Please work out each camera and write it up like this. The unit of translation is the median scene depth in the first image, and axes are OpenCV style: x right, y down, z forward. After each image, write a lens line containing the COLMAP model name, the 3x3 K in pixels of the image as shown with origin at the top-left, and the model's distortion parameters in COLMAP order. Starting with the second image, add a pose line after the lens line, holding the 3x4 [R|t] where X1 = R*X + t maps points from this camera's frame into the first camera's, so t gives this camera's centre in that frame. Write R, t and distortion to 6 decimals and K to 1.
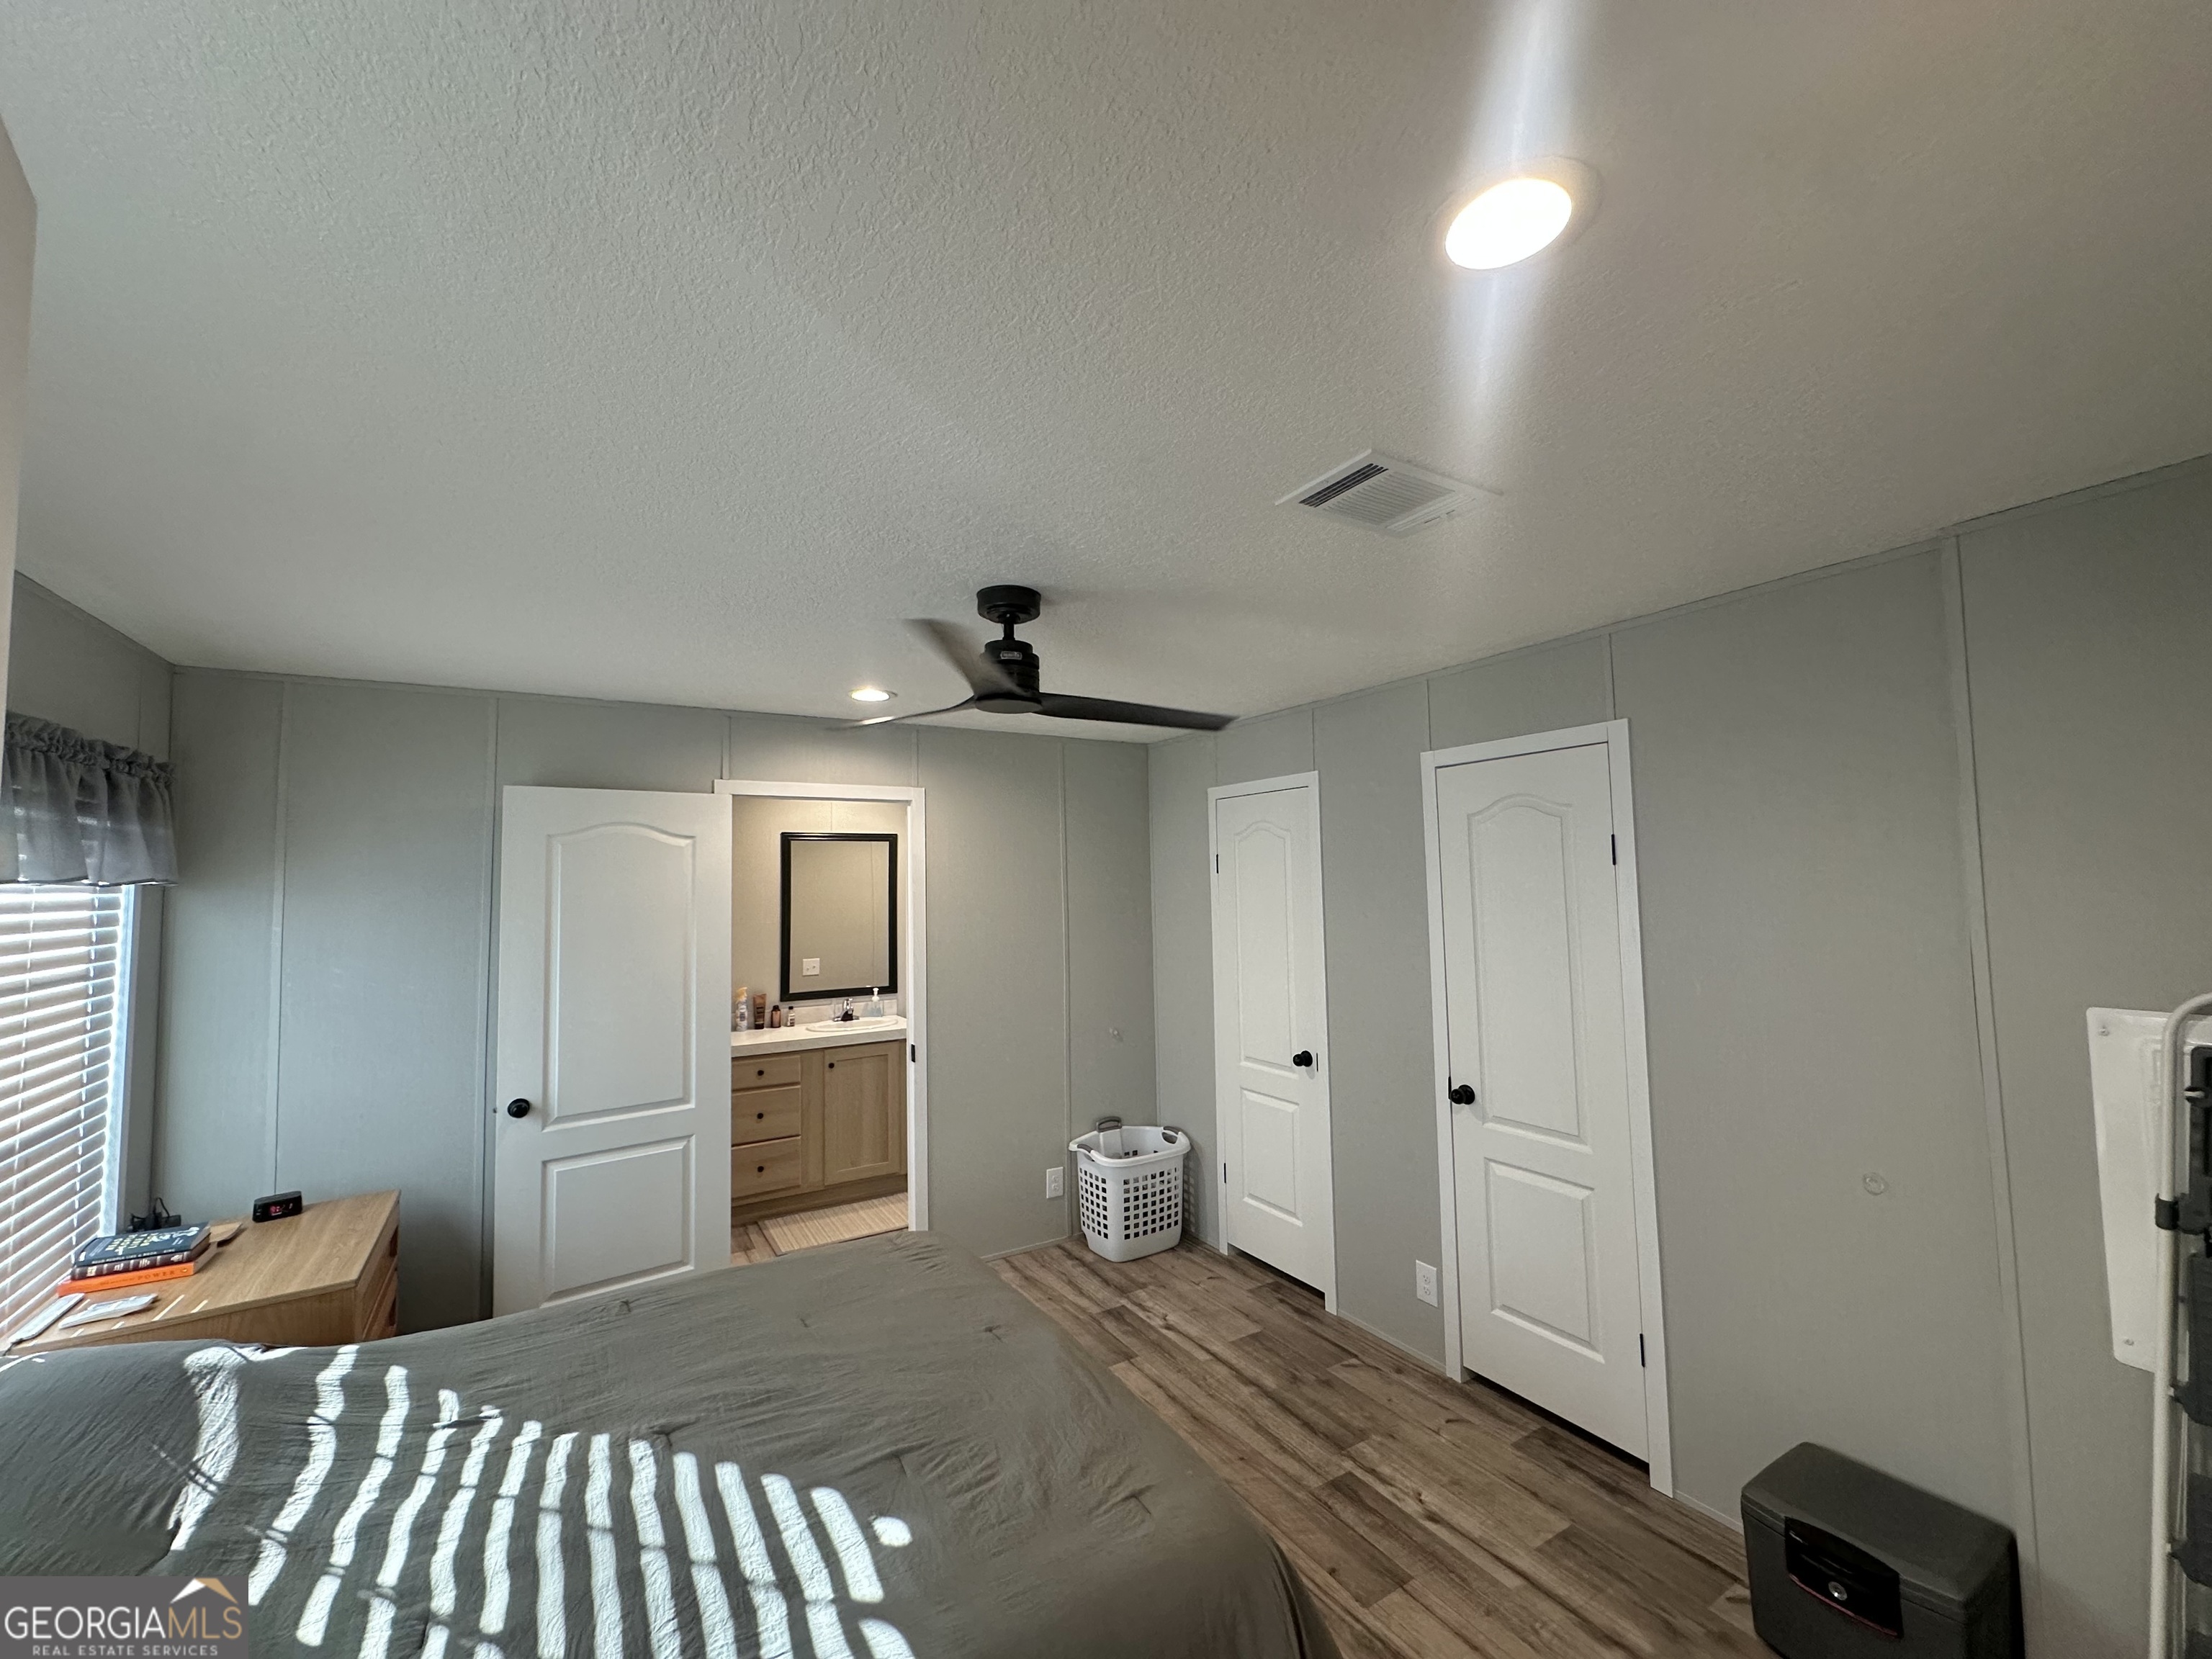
lens RADIAL K [[880.2, 0, 1106.0], [0, 880.2, 829.5], [0, 0, 1]] dist [-0.003088, 0.000064]
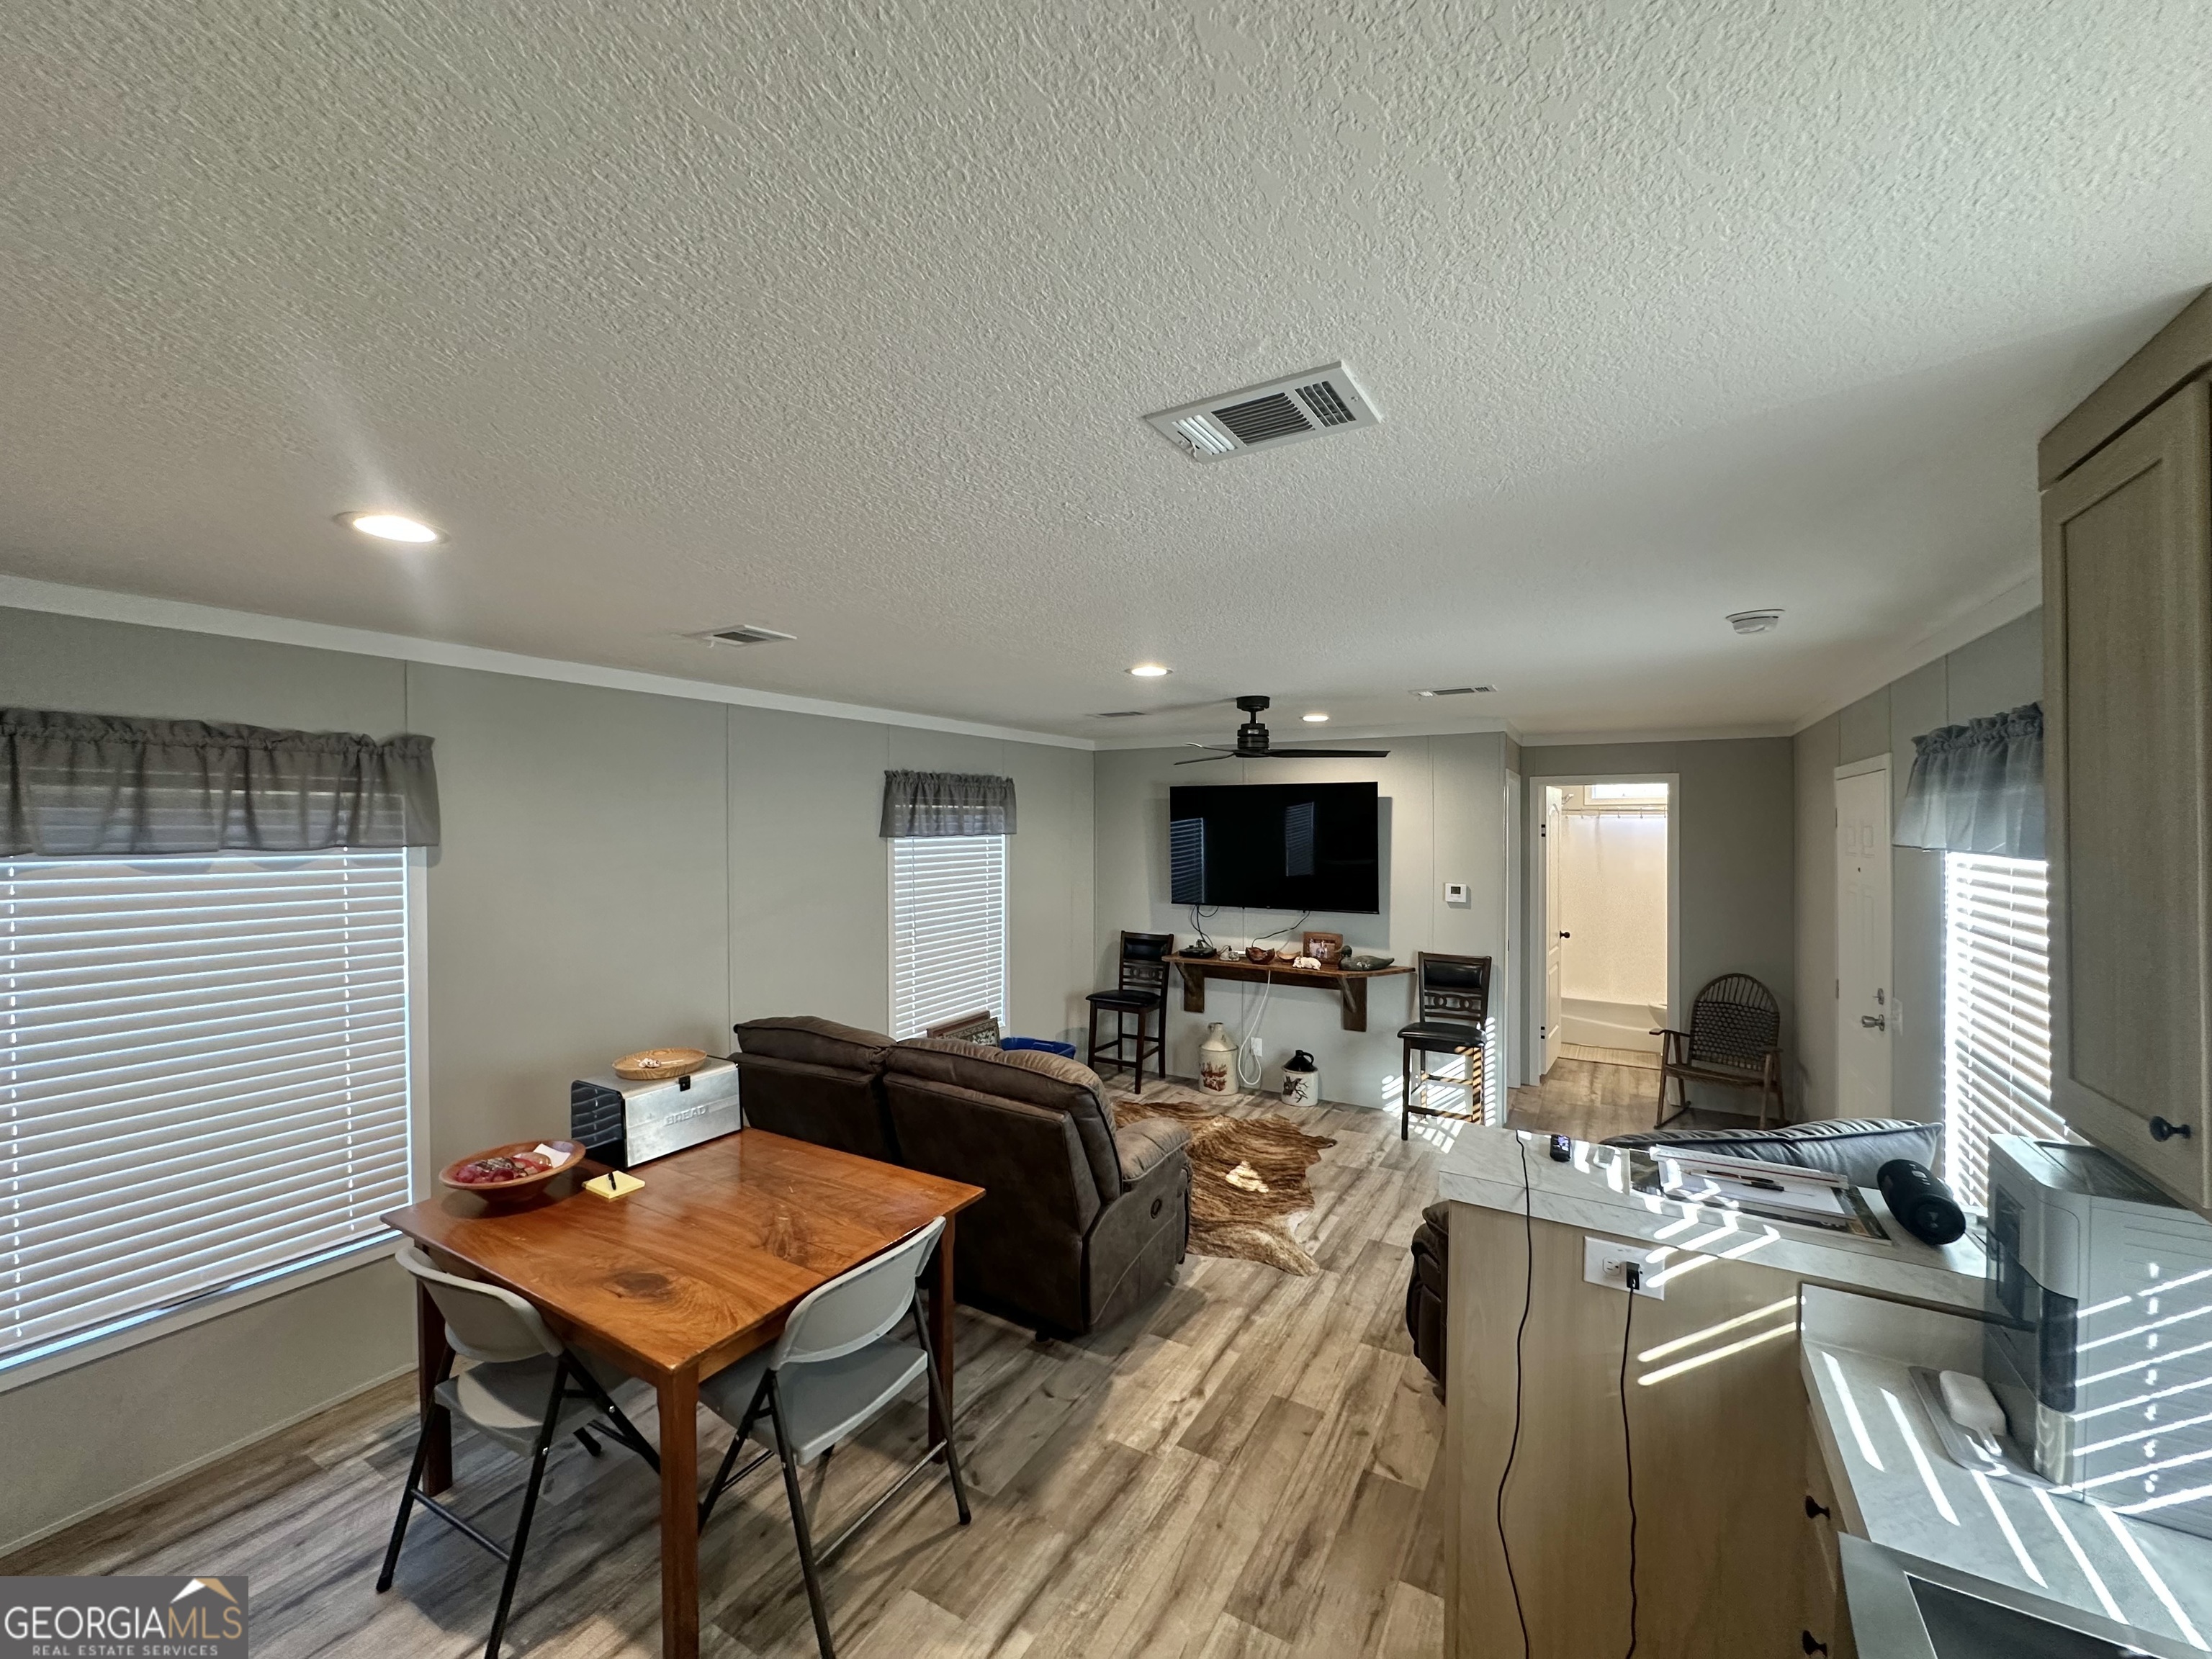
lens RADIAL K [[880.2, 0, 1106.0], [0, 880.2, 829.5], [0, 0, 1]] dist [-0.003088, 0.000064]
pose [[-0.469570, 0.009153, 0.882848, -0.477195], [-0.047695, 0.998223, -0.035717, 0.053922], [-0.881606, -0.058879, -0.468300, 1.302255]]
